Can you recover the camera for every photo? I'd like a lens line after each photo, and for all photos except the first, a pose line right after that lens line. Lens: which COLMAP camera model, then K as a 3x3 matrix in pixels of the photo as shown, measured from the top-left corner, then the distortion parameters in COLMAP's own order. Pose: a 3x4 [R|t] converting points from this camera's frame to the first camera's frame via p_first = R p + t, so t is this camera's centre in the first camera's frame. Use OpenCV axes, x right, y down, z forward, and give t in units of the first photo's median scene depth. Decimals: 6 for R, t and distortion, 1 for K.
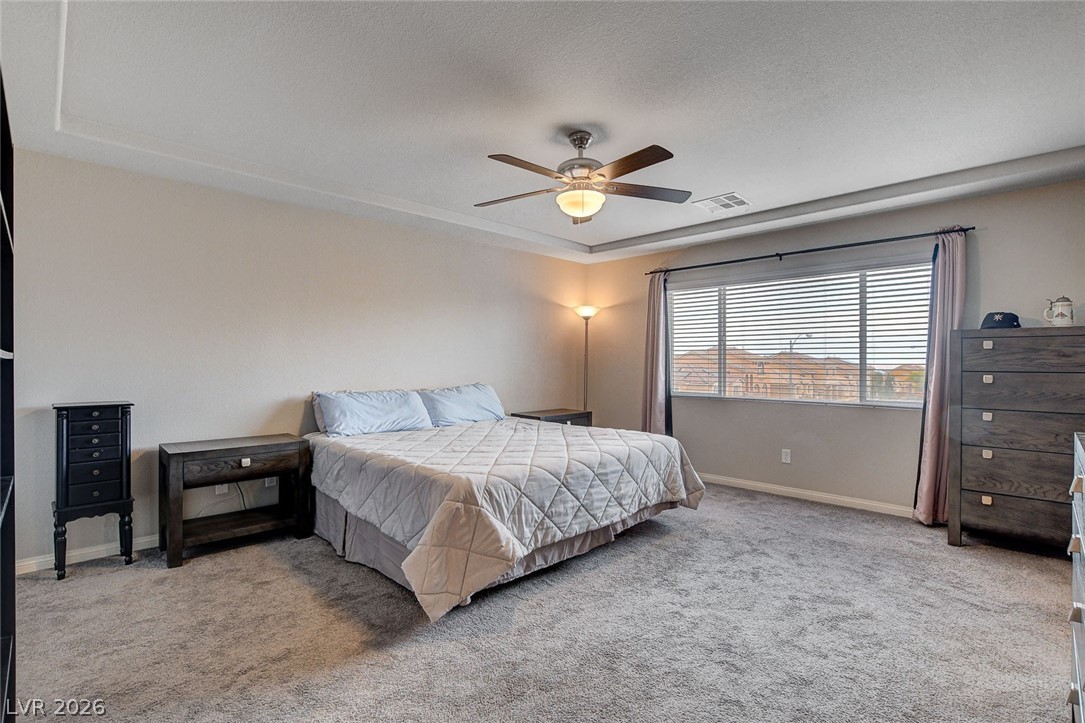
lens RADIAL K [[510.4, 0, 513.0], [0, 510.4, 364.7], [0, 0, 1]] dist [-0.019681, 0.001971]
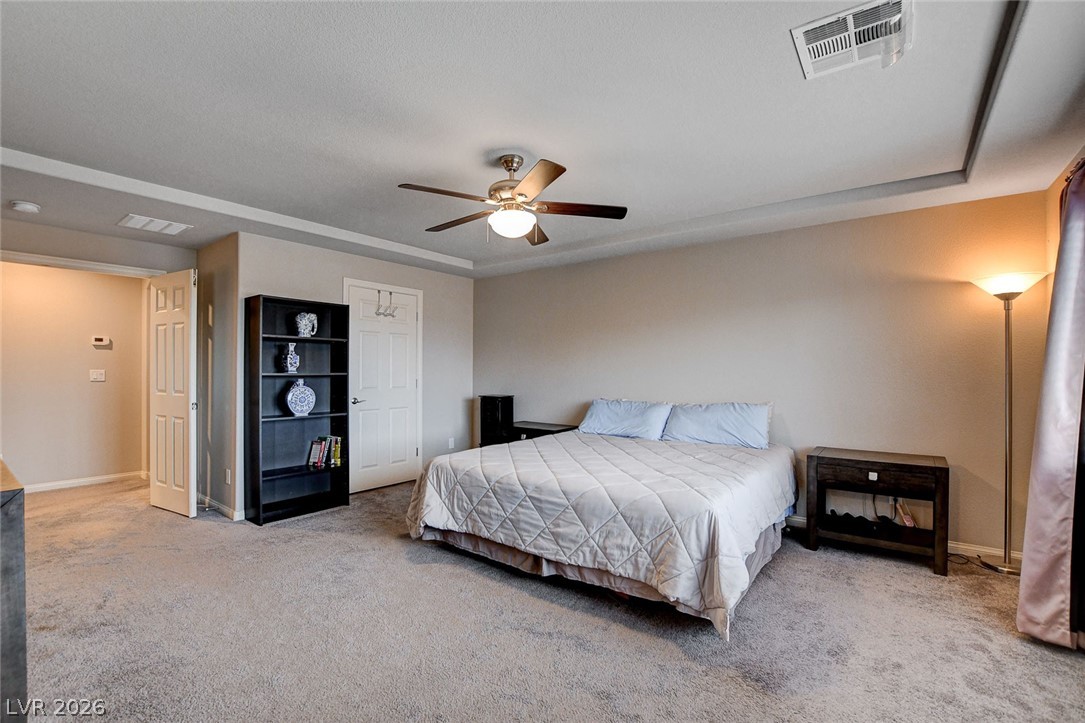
lens RADIAL K [[487.0, 0, 536.5], [0, 487.0, 368.1], [0, 0, 1]] dist [-0.030663, 0.002974]
pose [[0.164001, -0.001182, -0.986459, 1.056646], [-0.009689, 0.999949, -0.002809, -0.022917], [0.986413, 0.010019, 0.163981, 0.851418]]
